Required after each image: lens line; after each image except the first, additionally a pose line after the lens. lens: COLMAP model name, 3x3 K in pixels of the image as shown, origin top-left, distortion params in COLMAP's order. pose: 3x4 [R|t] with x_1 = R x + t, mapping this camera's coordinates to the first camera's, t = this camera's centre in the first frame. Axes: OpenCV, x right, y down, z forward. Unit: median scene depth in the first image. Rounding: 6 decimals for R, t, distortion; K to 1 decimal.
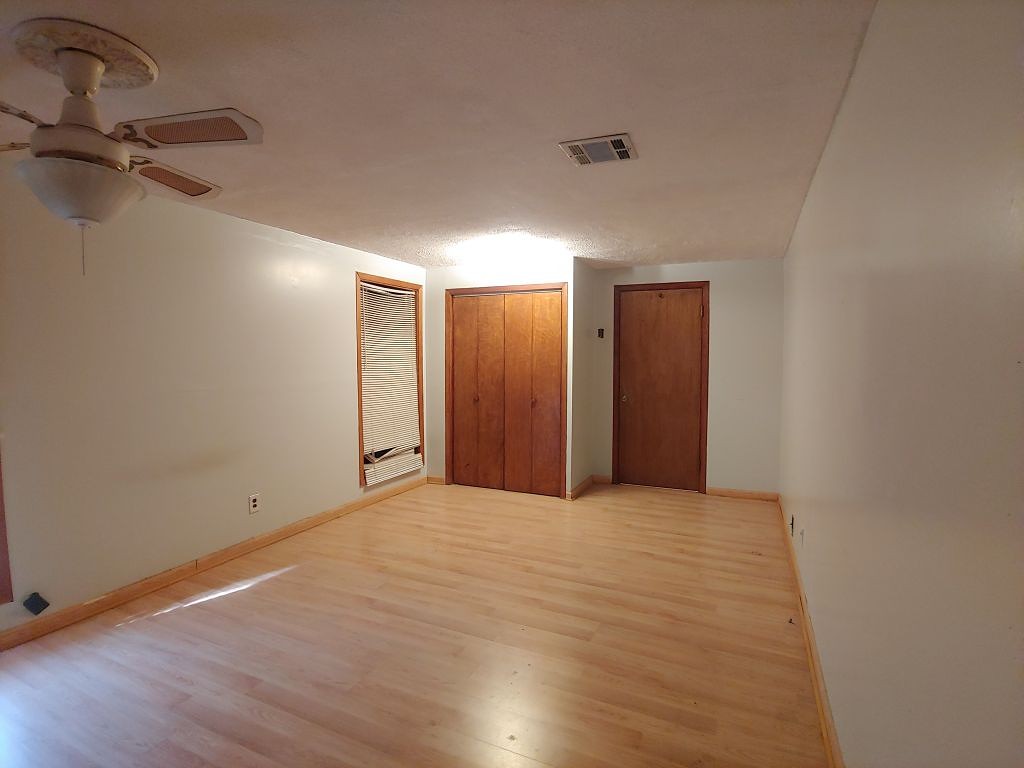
lens RADIAL K [[521.7, 0, 512.6], [0, 521.7, 383.5], [0, 0, 1]] dist [-0.003321, -0.000333]
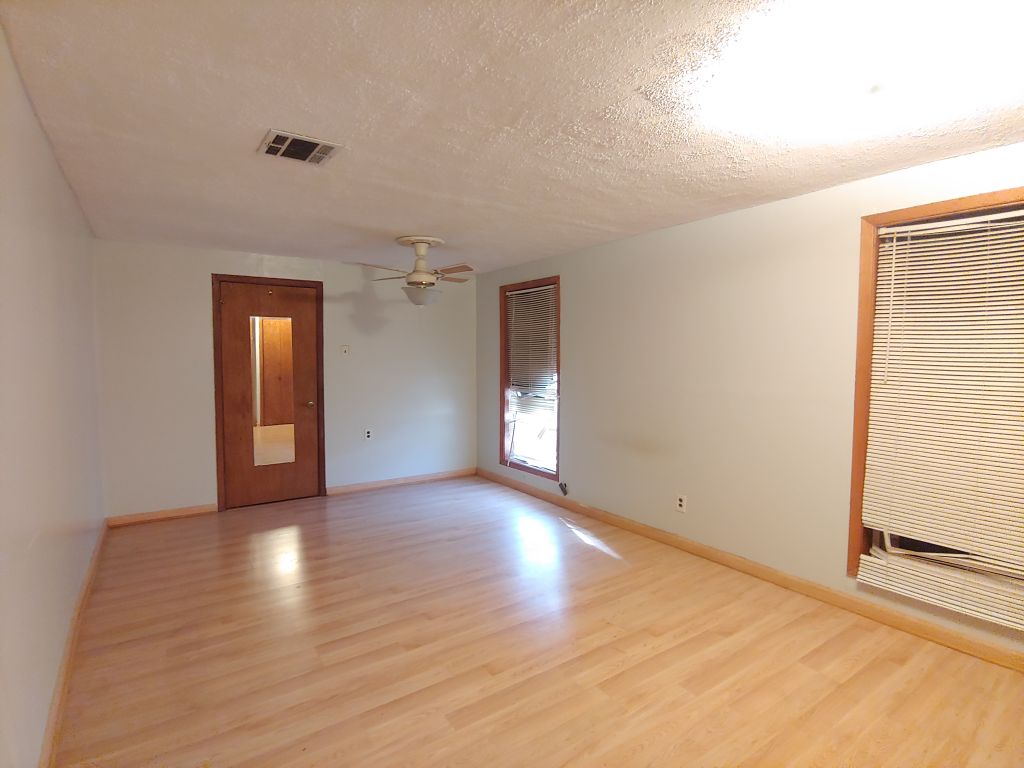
lens RADIAL K [[521.7, 0, 512.7], [0, 521.7, 383.5], [0, 0, 1]] dist [-0.003321, -0.000333]
pose [[-0.517674, 0.047609, -0.854252, 0.529713], [-0.044545, 0.995597, 0.082480, -0.070155], [0.854418, 0.080750, -0.513274, 1.222866]]
